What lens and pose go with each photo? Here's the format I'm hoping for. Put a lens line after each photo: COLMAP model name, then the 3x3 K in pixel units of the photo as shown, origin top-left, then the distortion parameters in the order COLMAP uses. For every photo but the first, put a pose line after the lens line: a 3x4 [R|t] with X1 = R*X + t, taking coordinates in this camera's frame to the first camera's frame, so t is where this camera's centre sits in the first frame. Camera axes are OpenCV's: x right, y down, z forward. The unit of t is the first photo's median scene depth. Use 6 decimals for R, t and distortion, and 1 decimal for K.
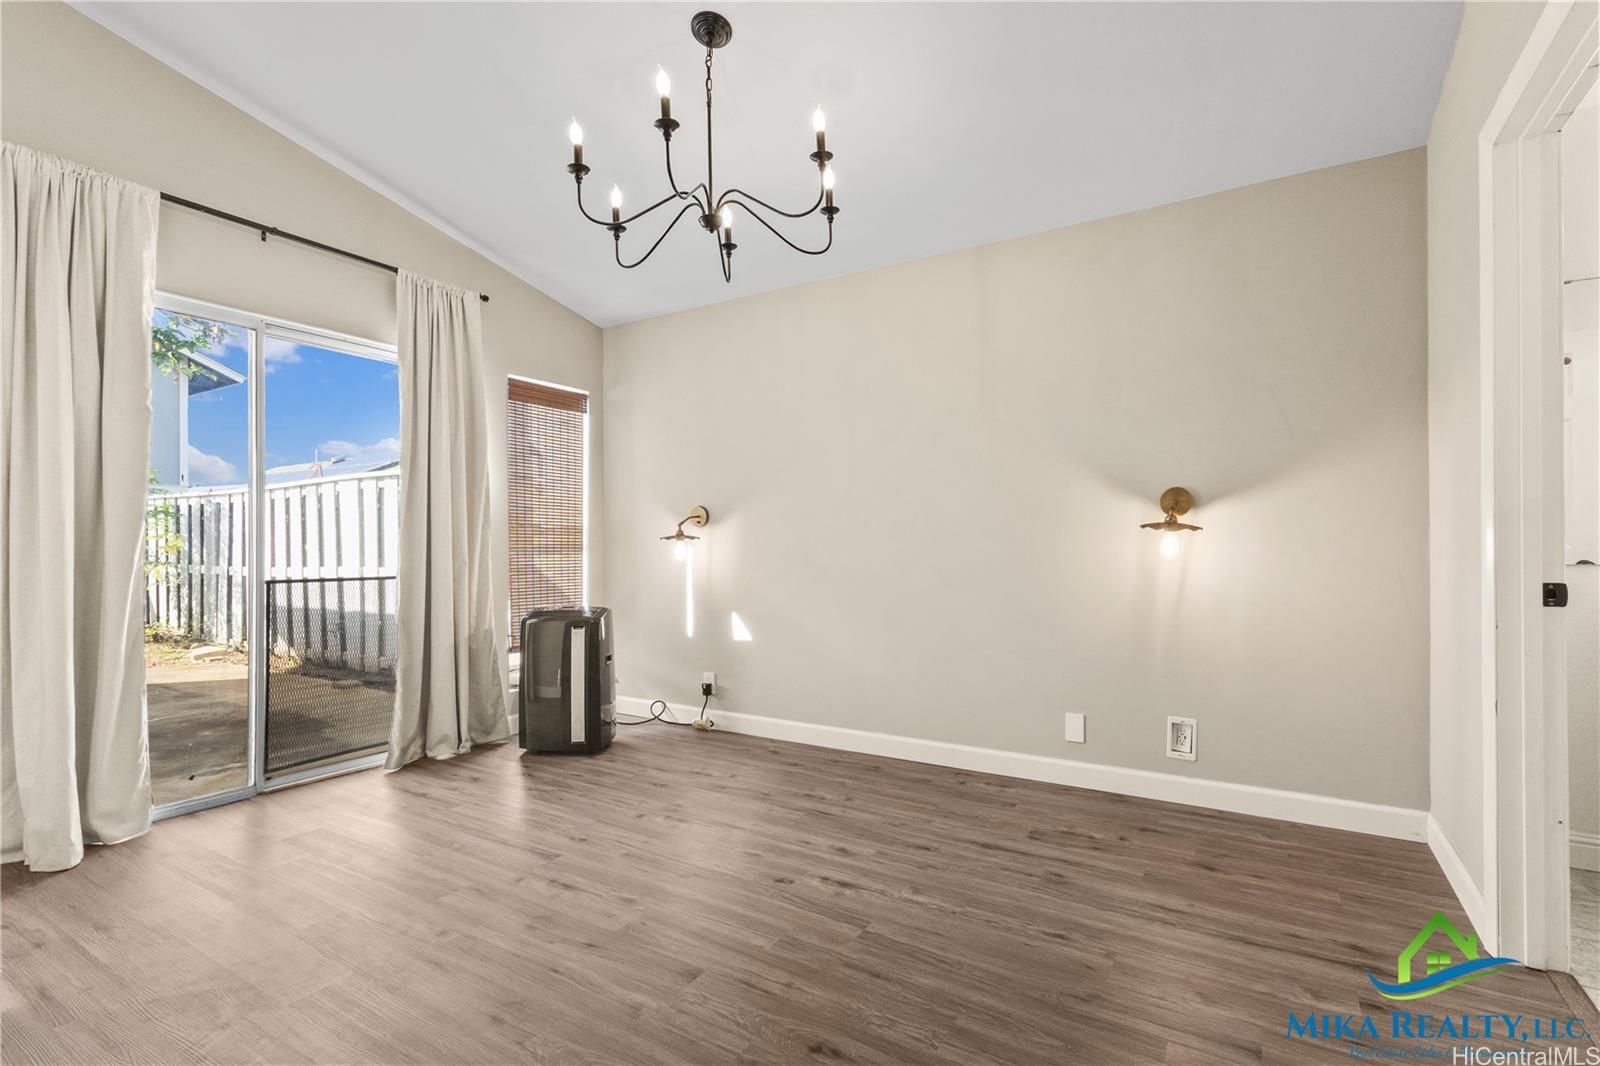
lens RADIAL K [[739.0, 0, 791.7], [0, 739.0, 542.3], [0, 0, 1]] dist [-0.001153, -0.000016]
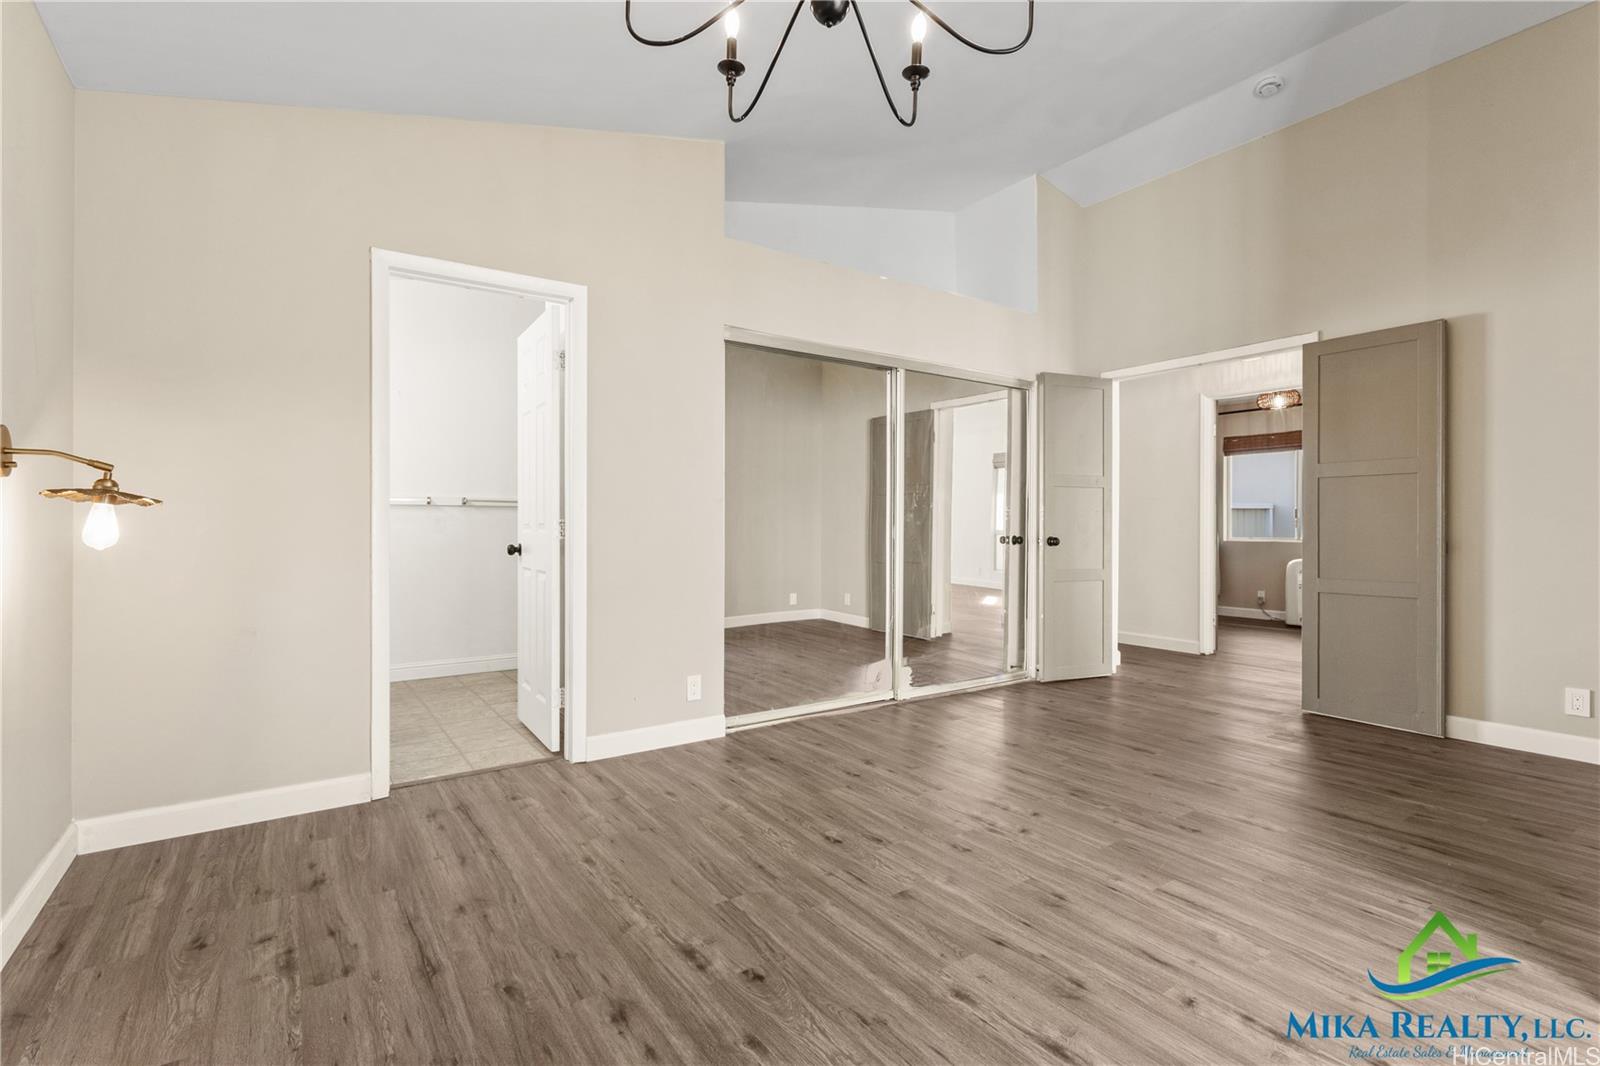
lens RADIAL K [[739.0, 0, 794.2], [0, 739.0, 528.1], [0, 0, 1]] dist [-0.001153, -0.000016]
pose [[-0.916342, -0.000761, 0.400396, -0.357753], [-0.001480, 0.999998, -0.001487, 0.007908], [-0.400394, -0.001955, -0.916341, 1.722214]]
